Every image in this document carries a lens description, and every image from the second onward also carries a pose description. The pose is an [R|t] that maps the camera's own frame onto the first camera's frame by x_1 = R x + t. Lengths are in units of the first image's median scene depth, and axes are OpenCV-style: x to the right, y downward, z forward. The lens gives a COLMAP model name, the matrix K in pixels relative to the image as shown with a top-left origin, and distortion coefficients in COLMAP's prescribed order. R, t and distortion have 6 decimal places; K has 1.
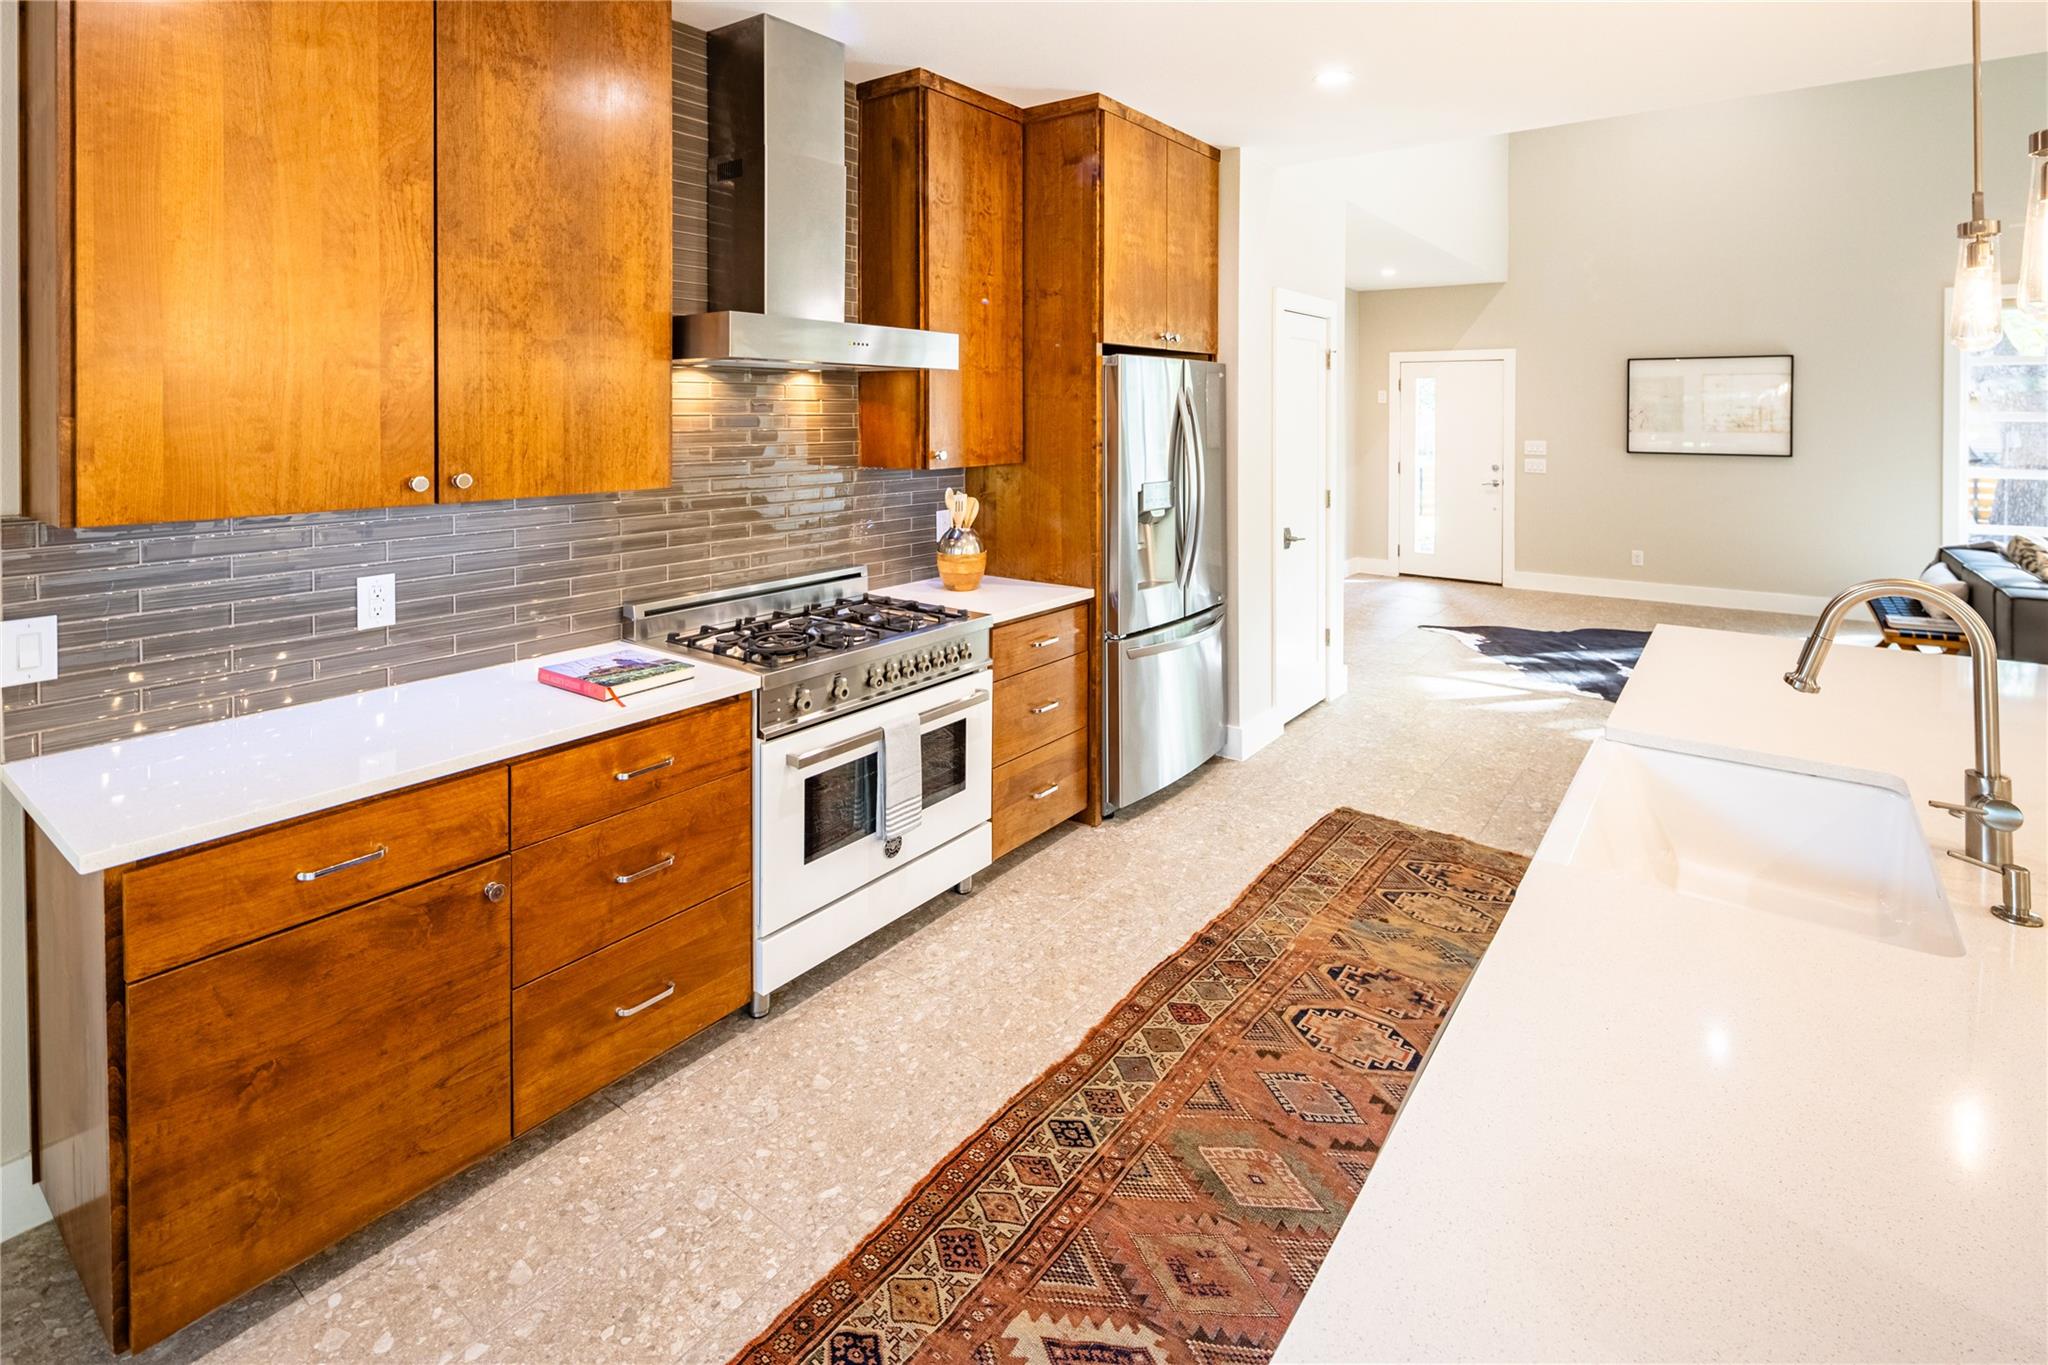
lens RADIAL K [[988.0, 0, 1033.6], [0, 988.0, 415.8], [0, 0, 1]] dist [0.000398, -0.001121]
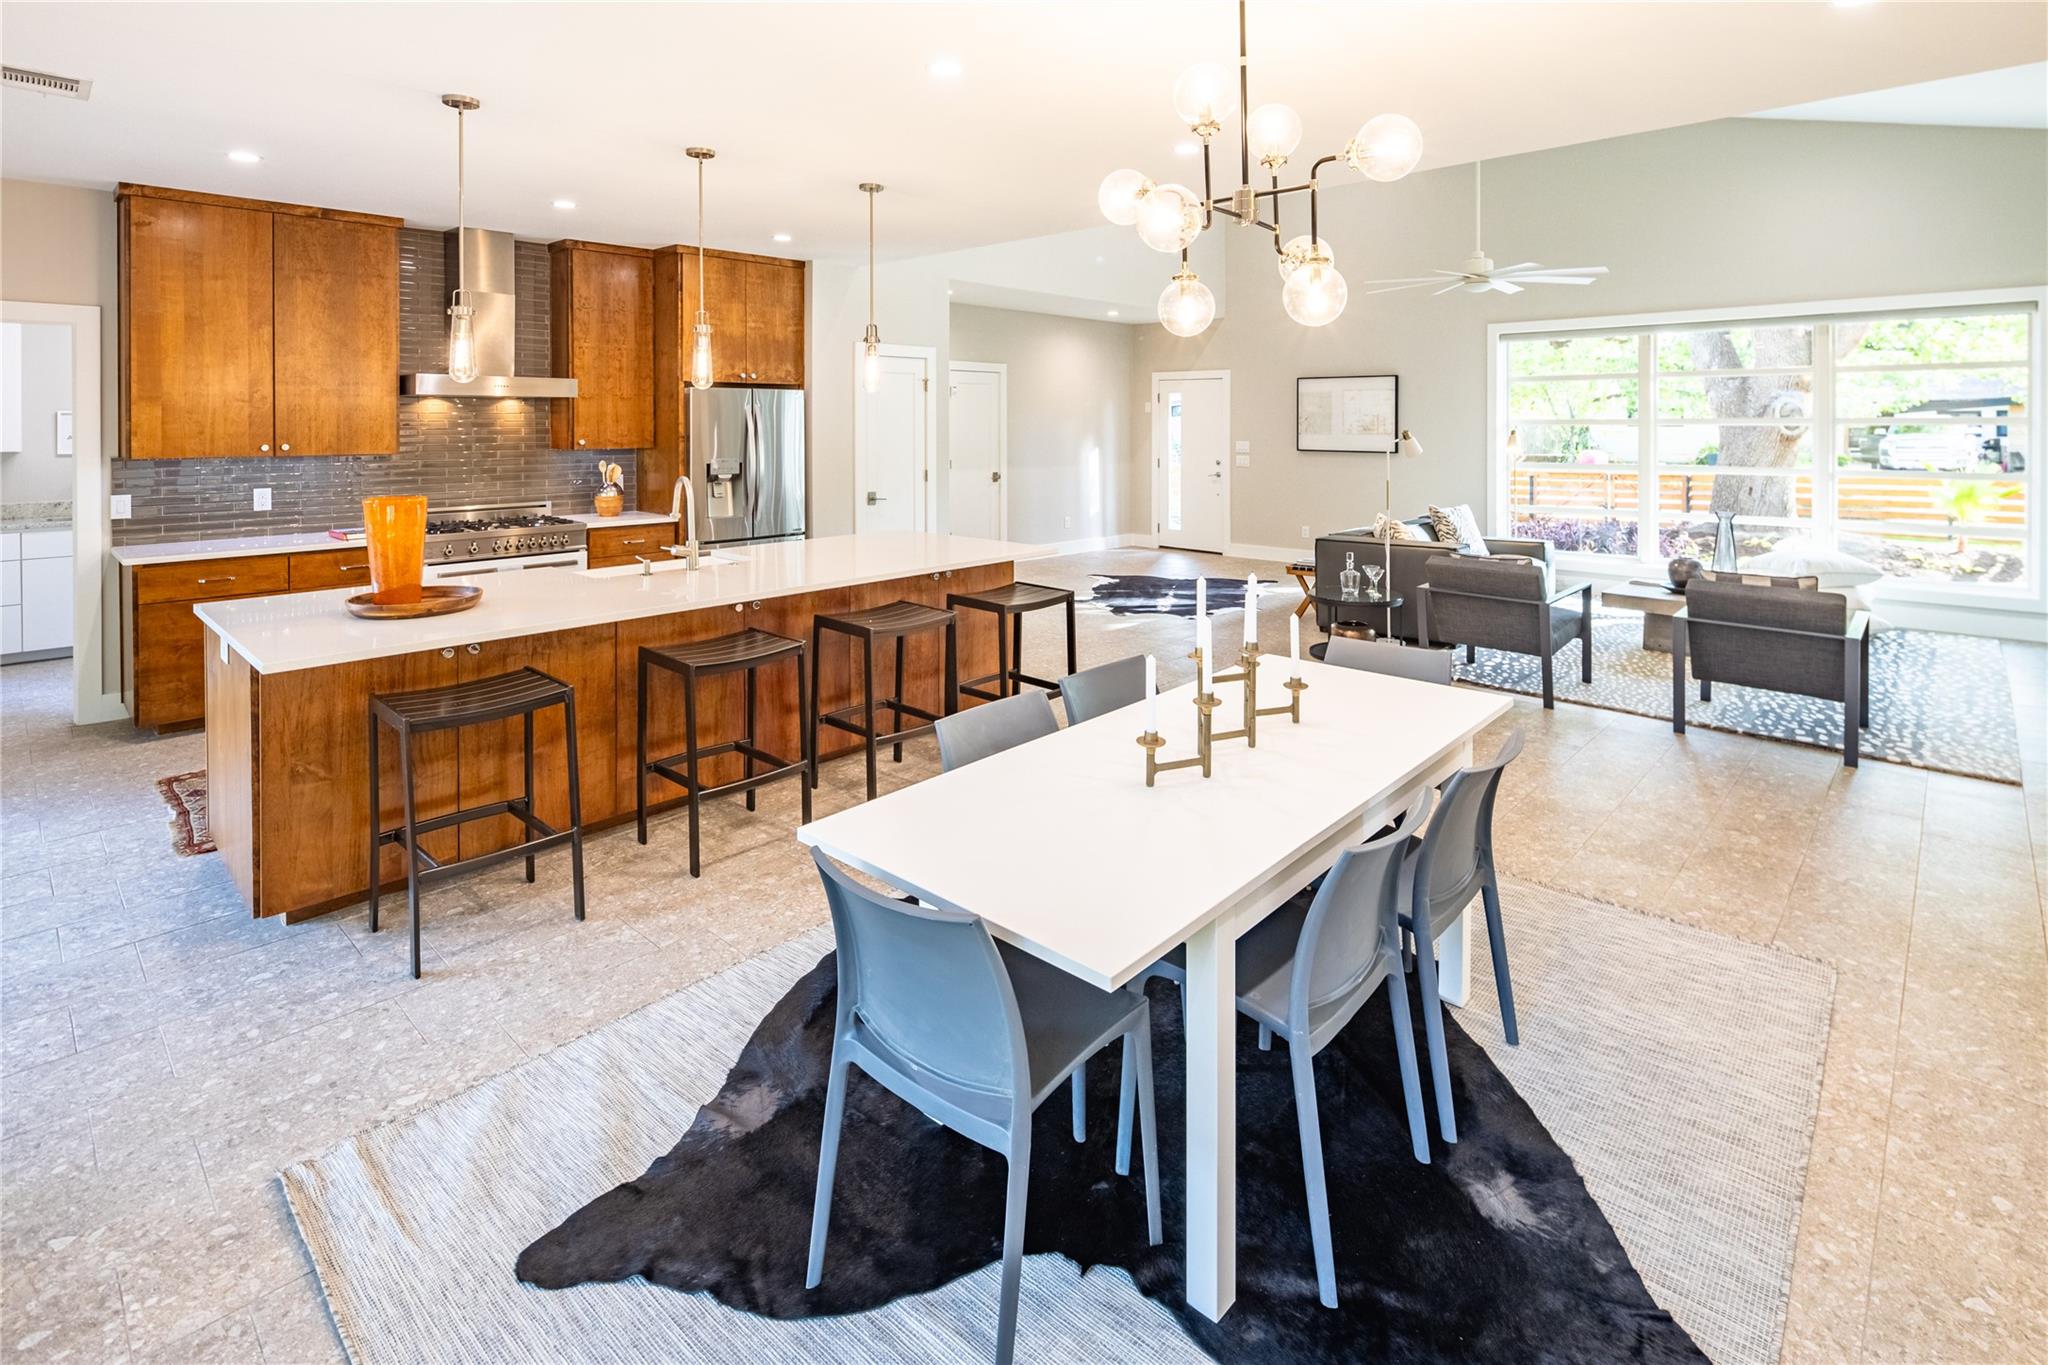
lens RADIAL K [[997.0, 0, 1042.5], [0, 997.0, 418.5], [0, 0, 1]] dist [0.002930, -0.001705]
pose [[0.993677, -0.002520, -0.112248, 1.067705], [0.001804, 0.999977, -0.006481, 0.009422], [0.112261, 0.006237, 0.993659, -0.851563]]
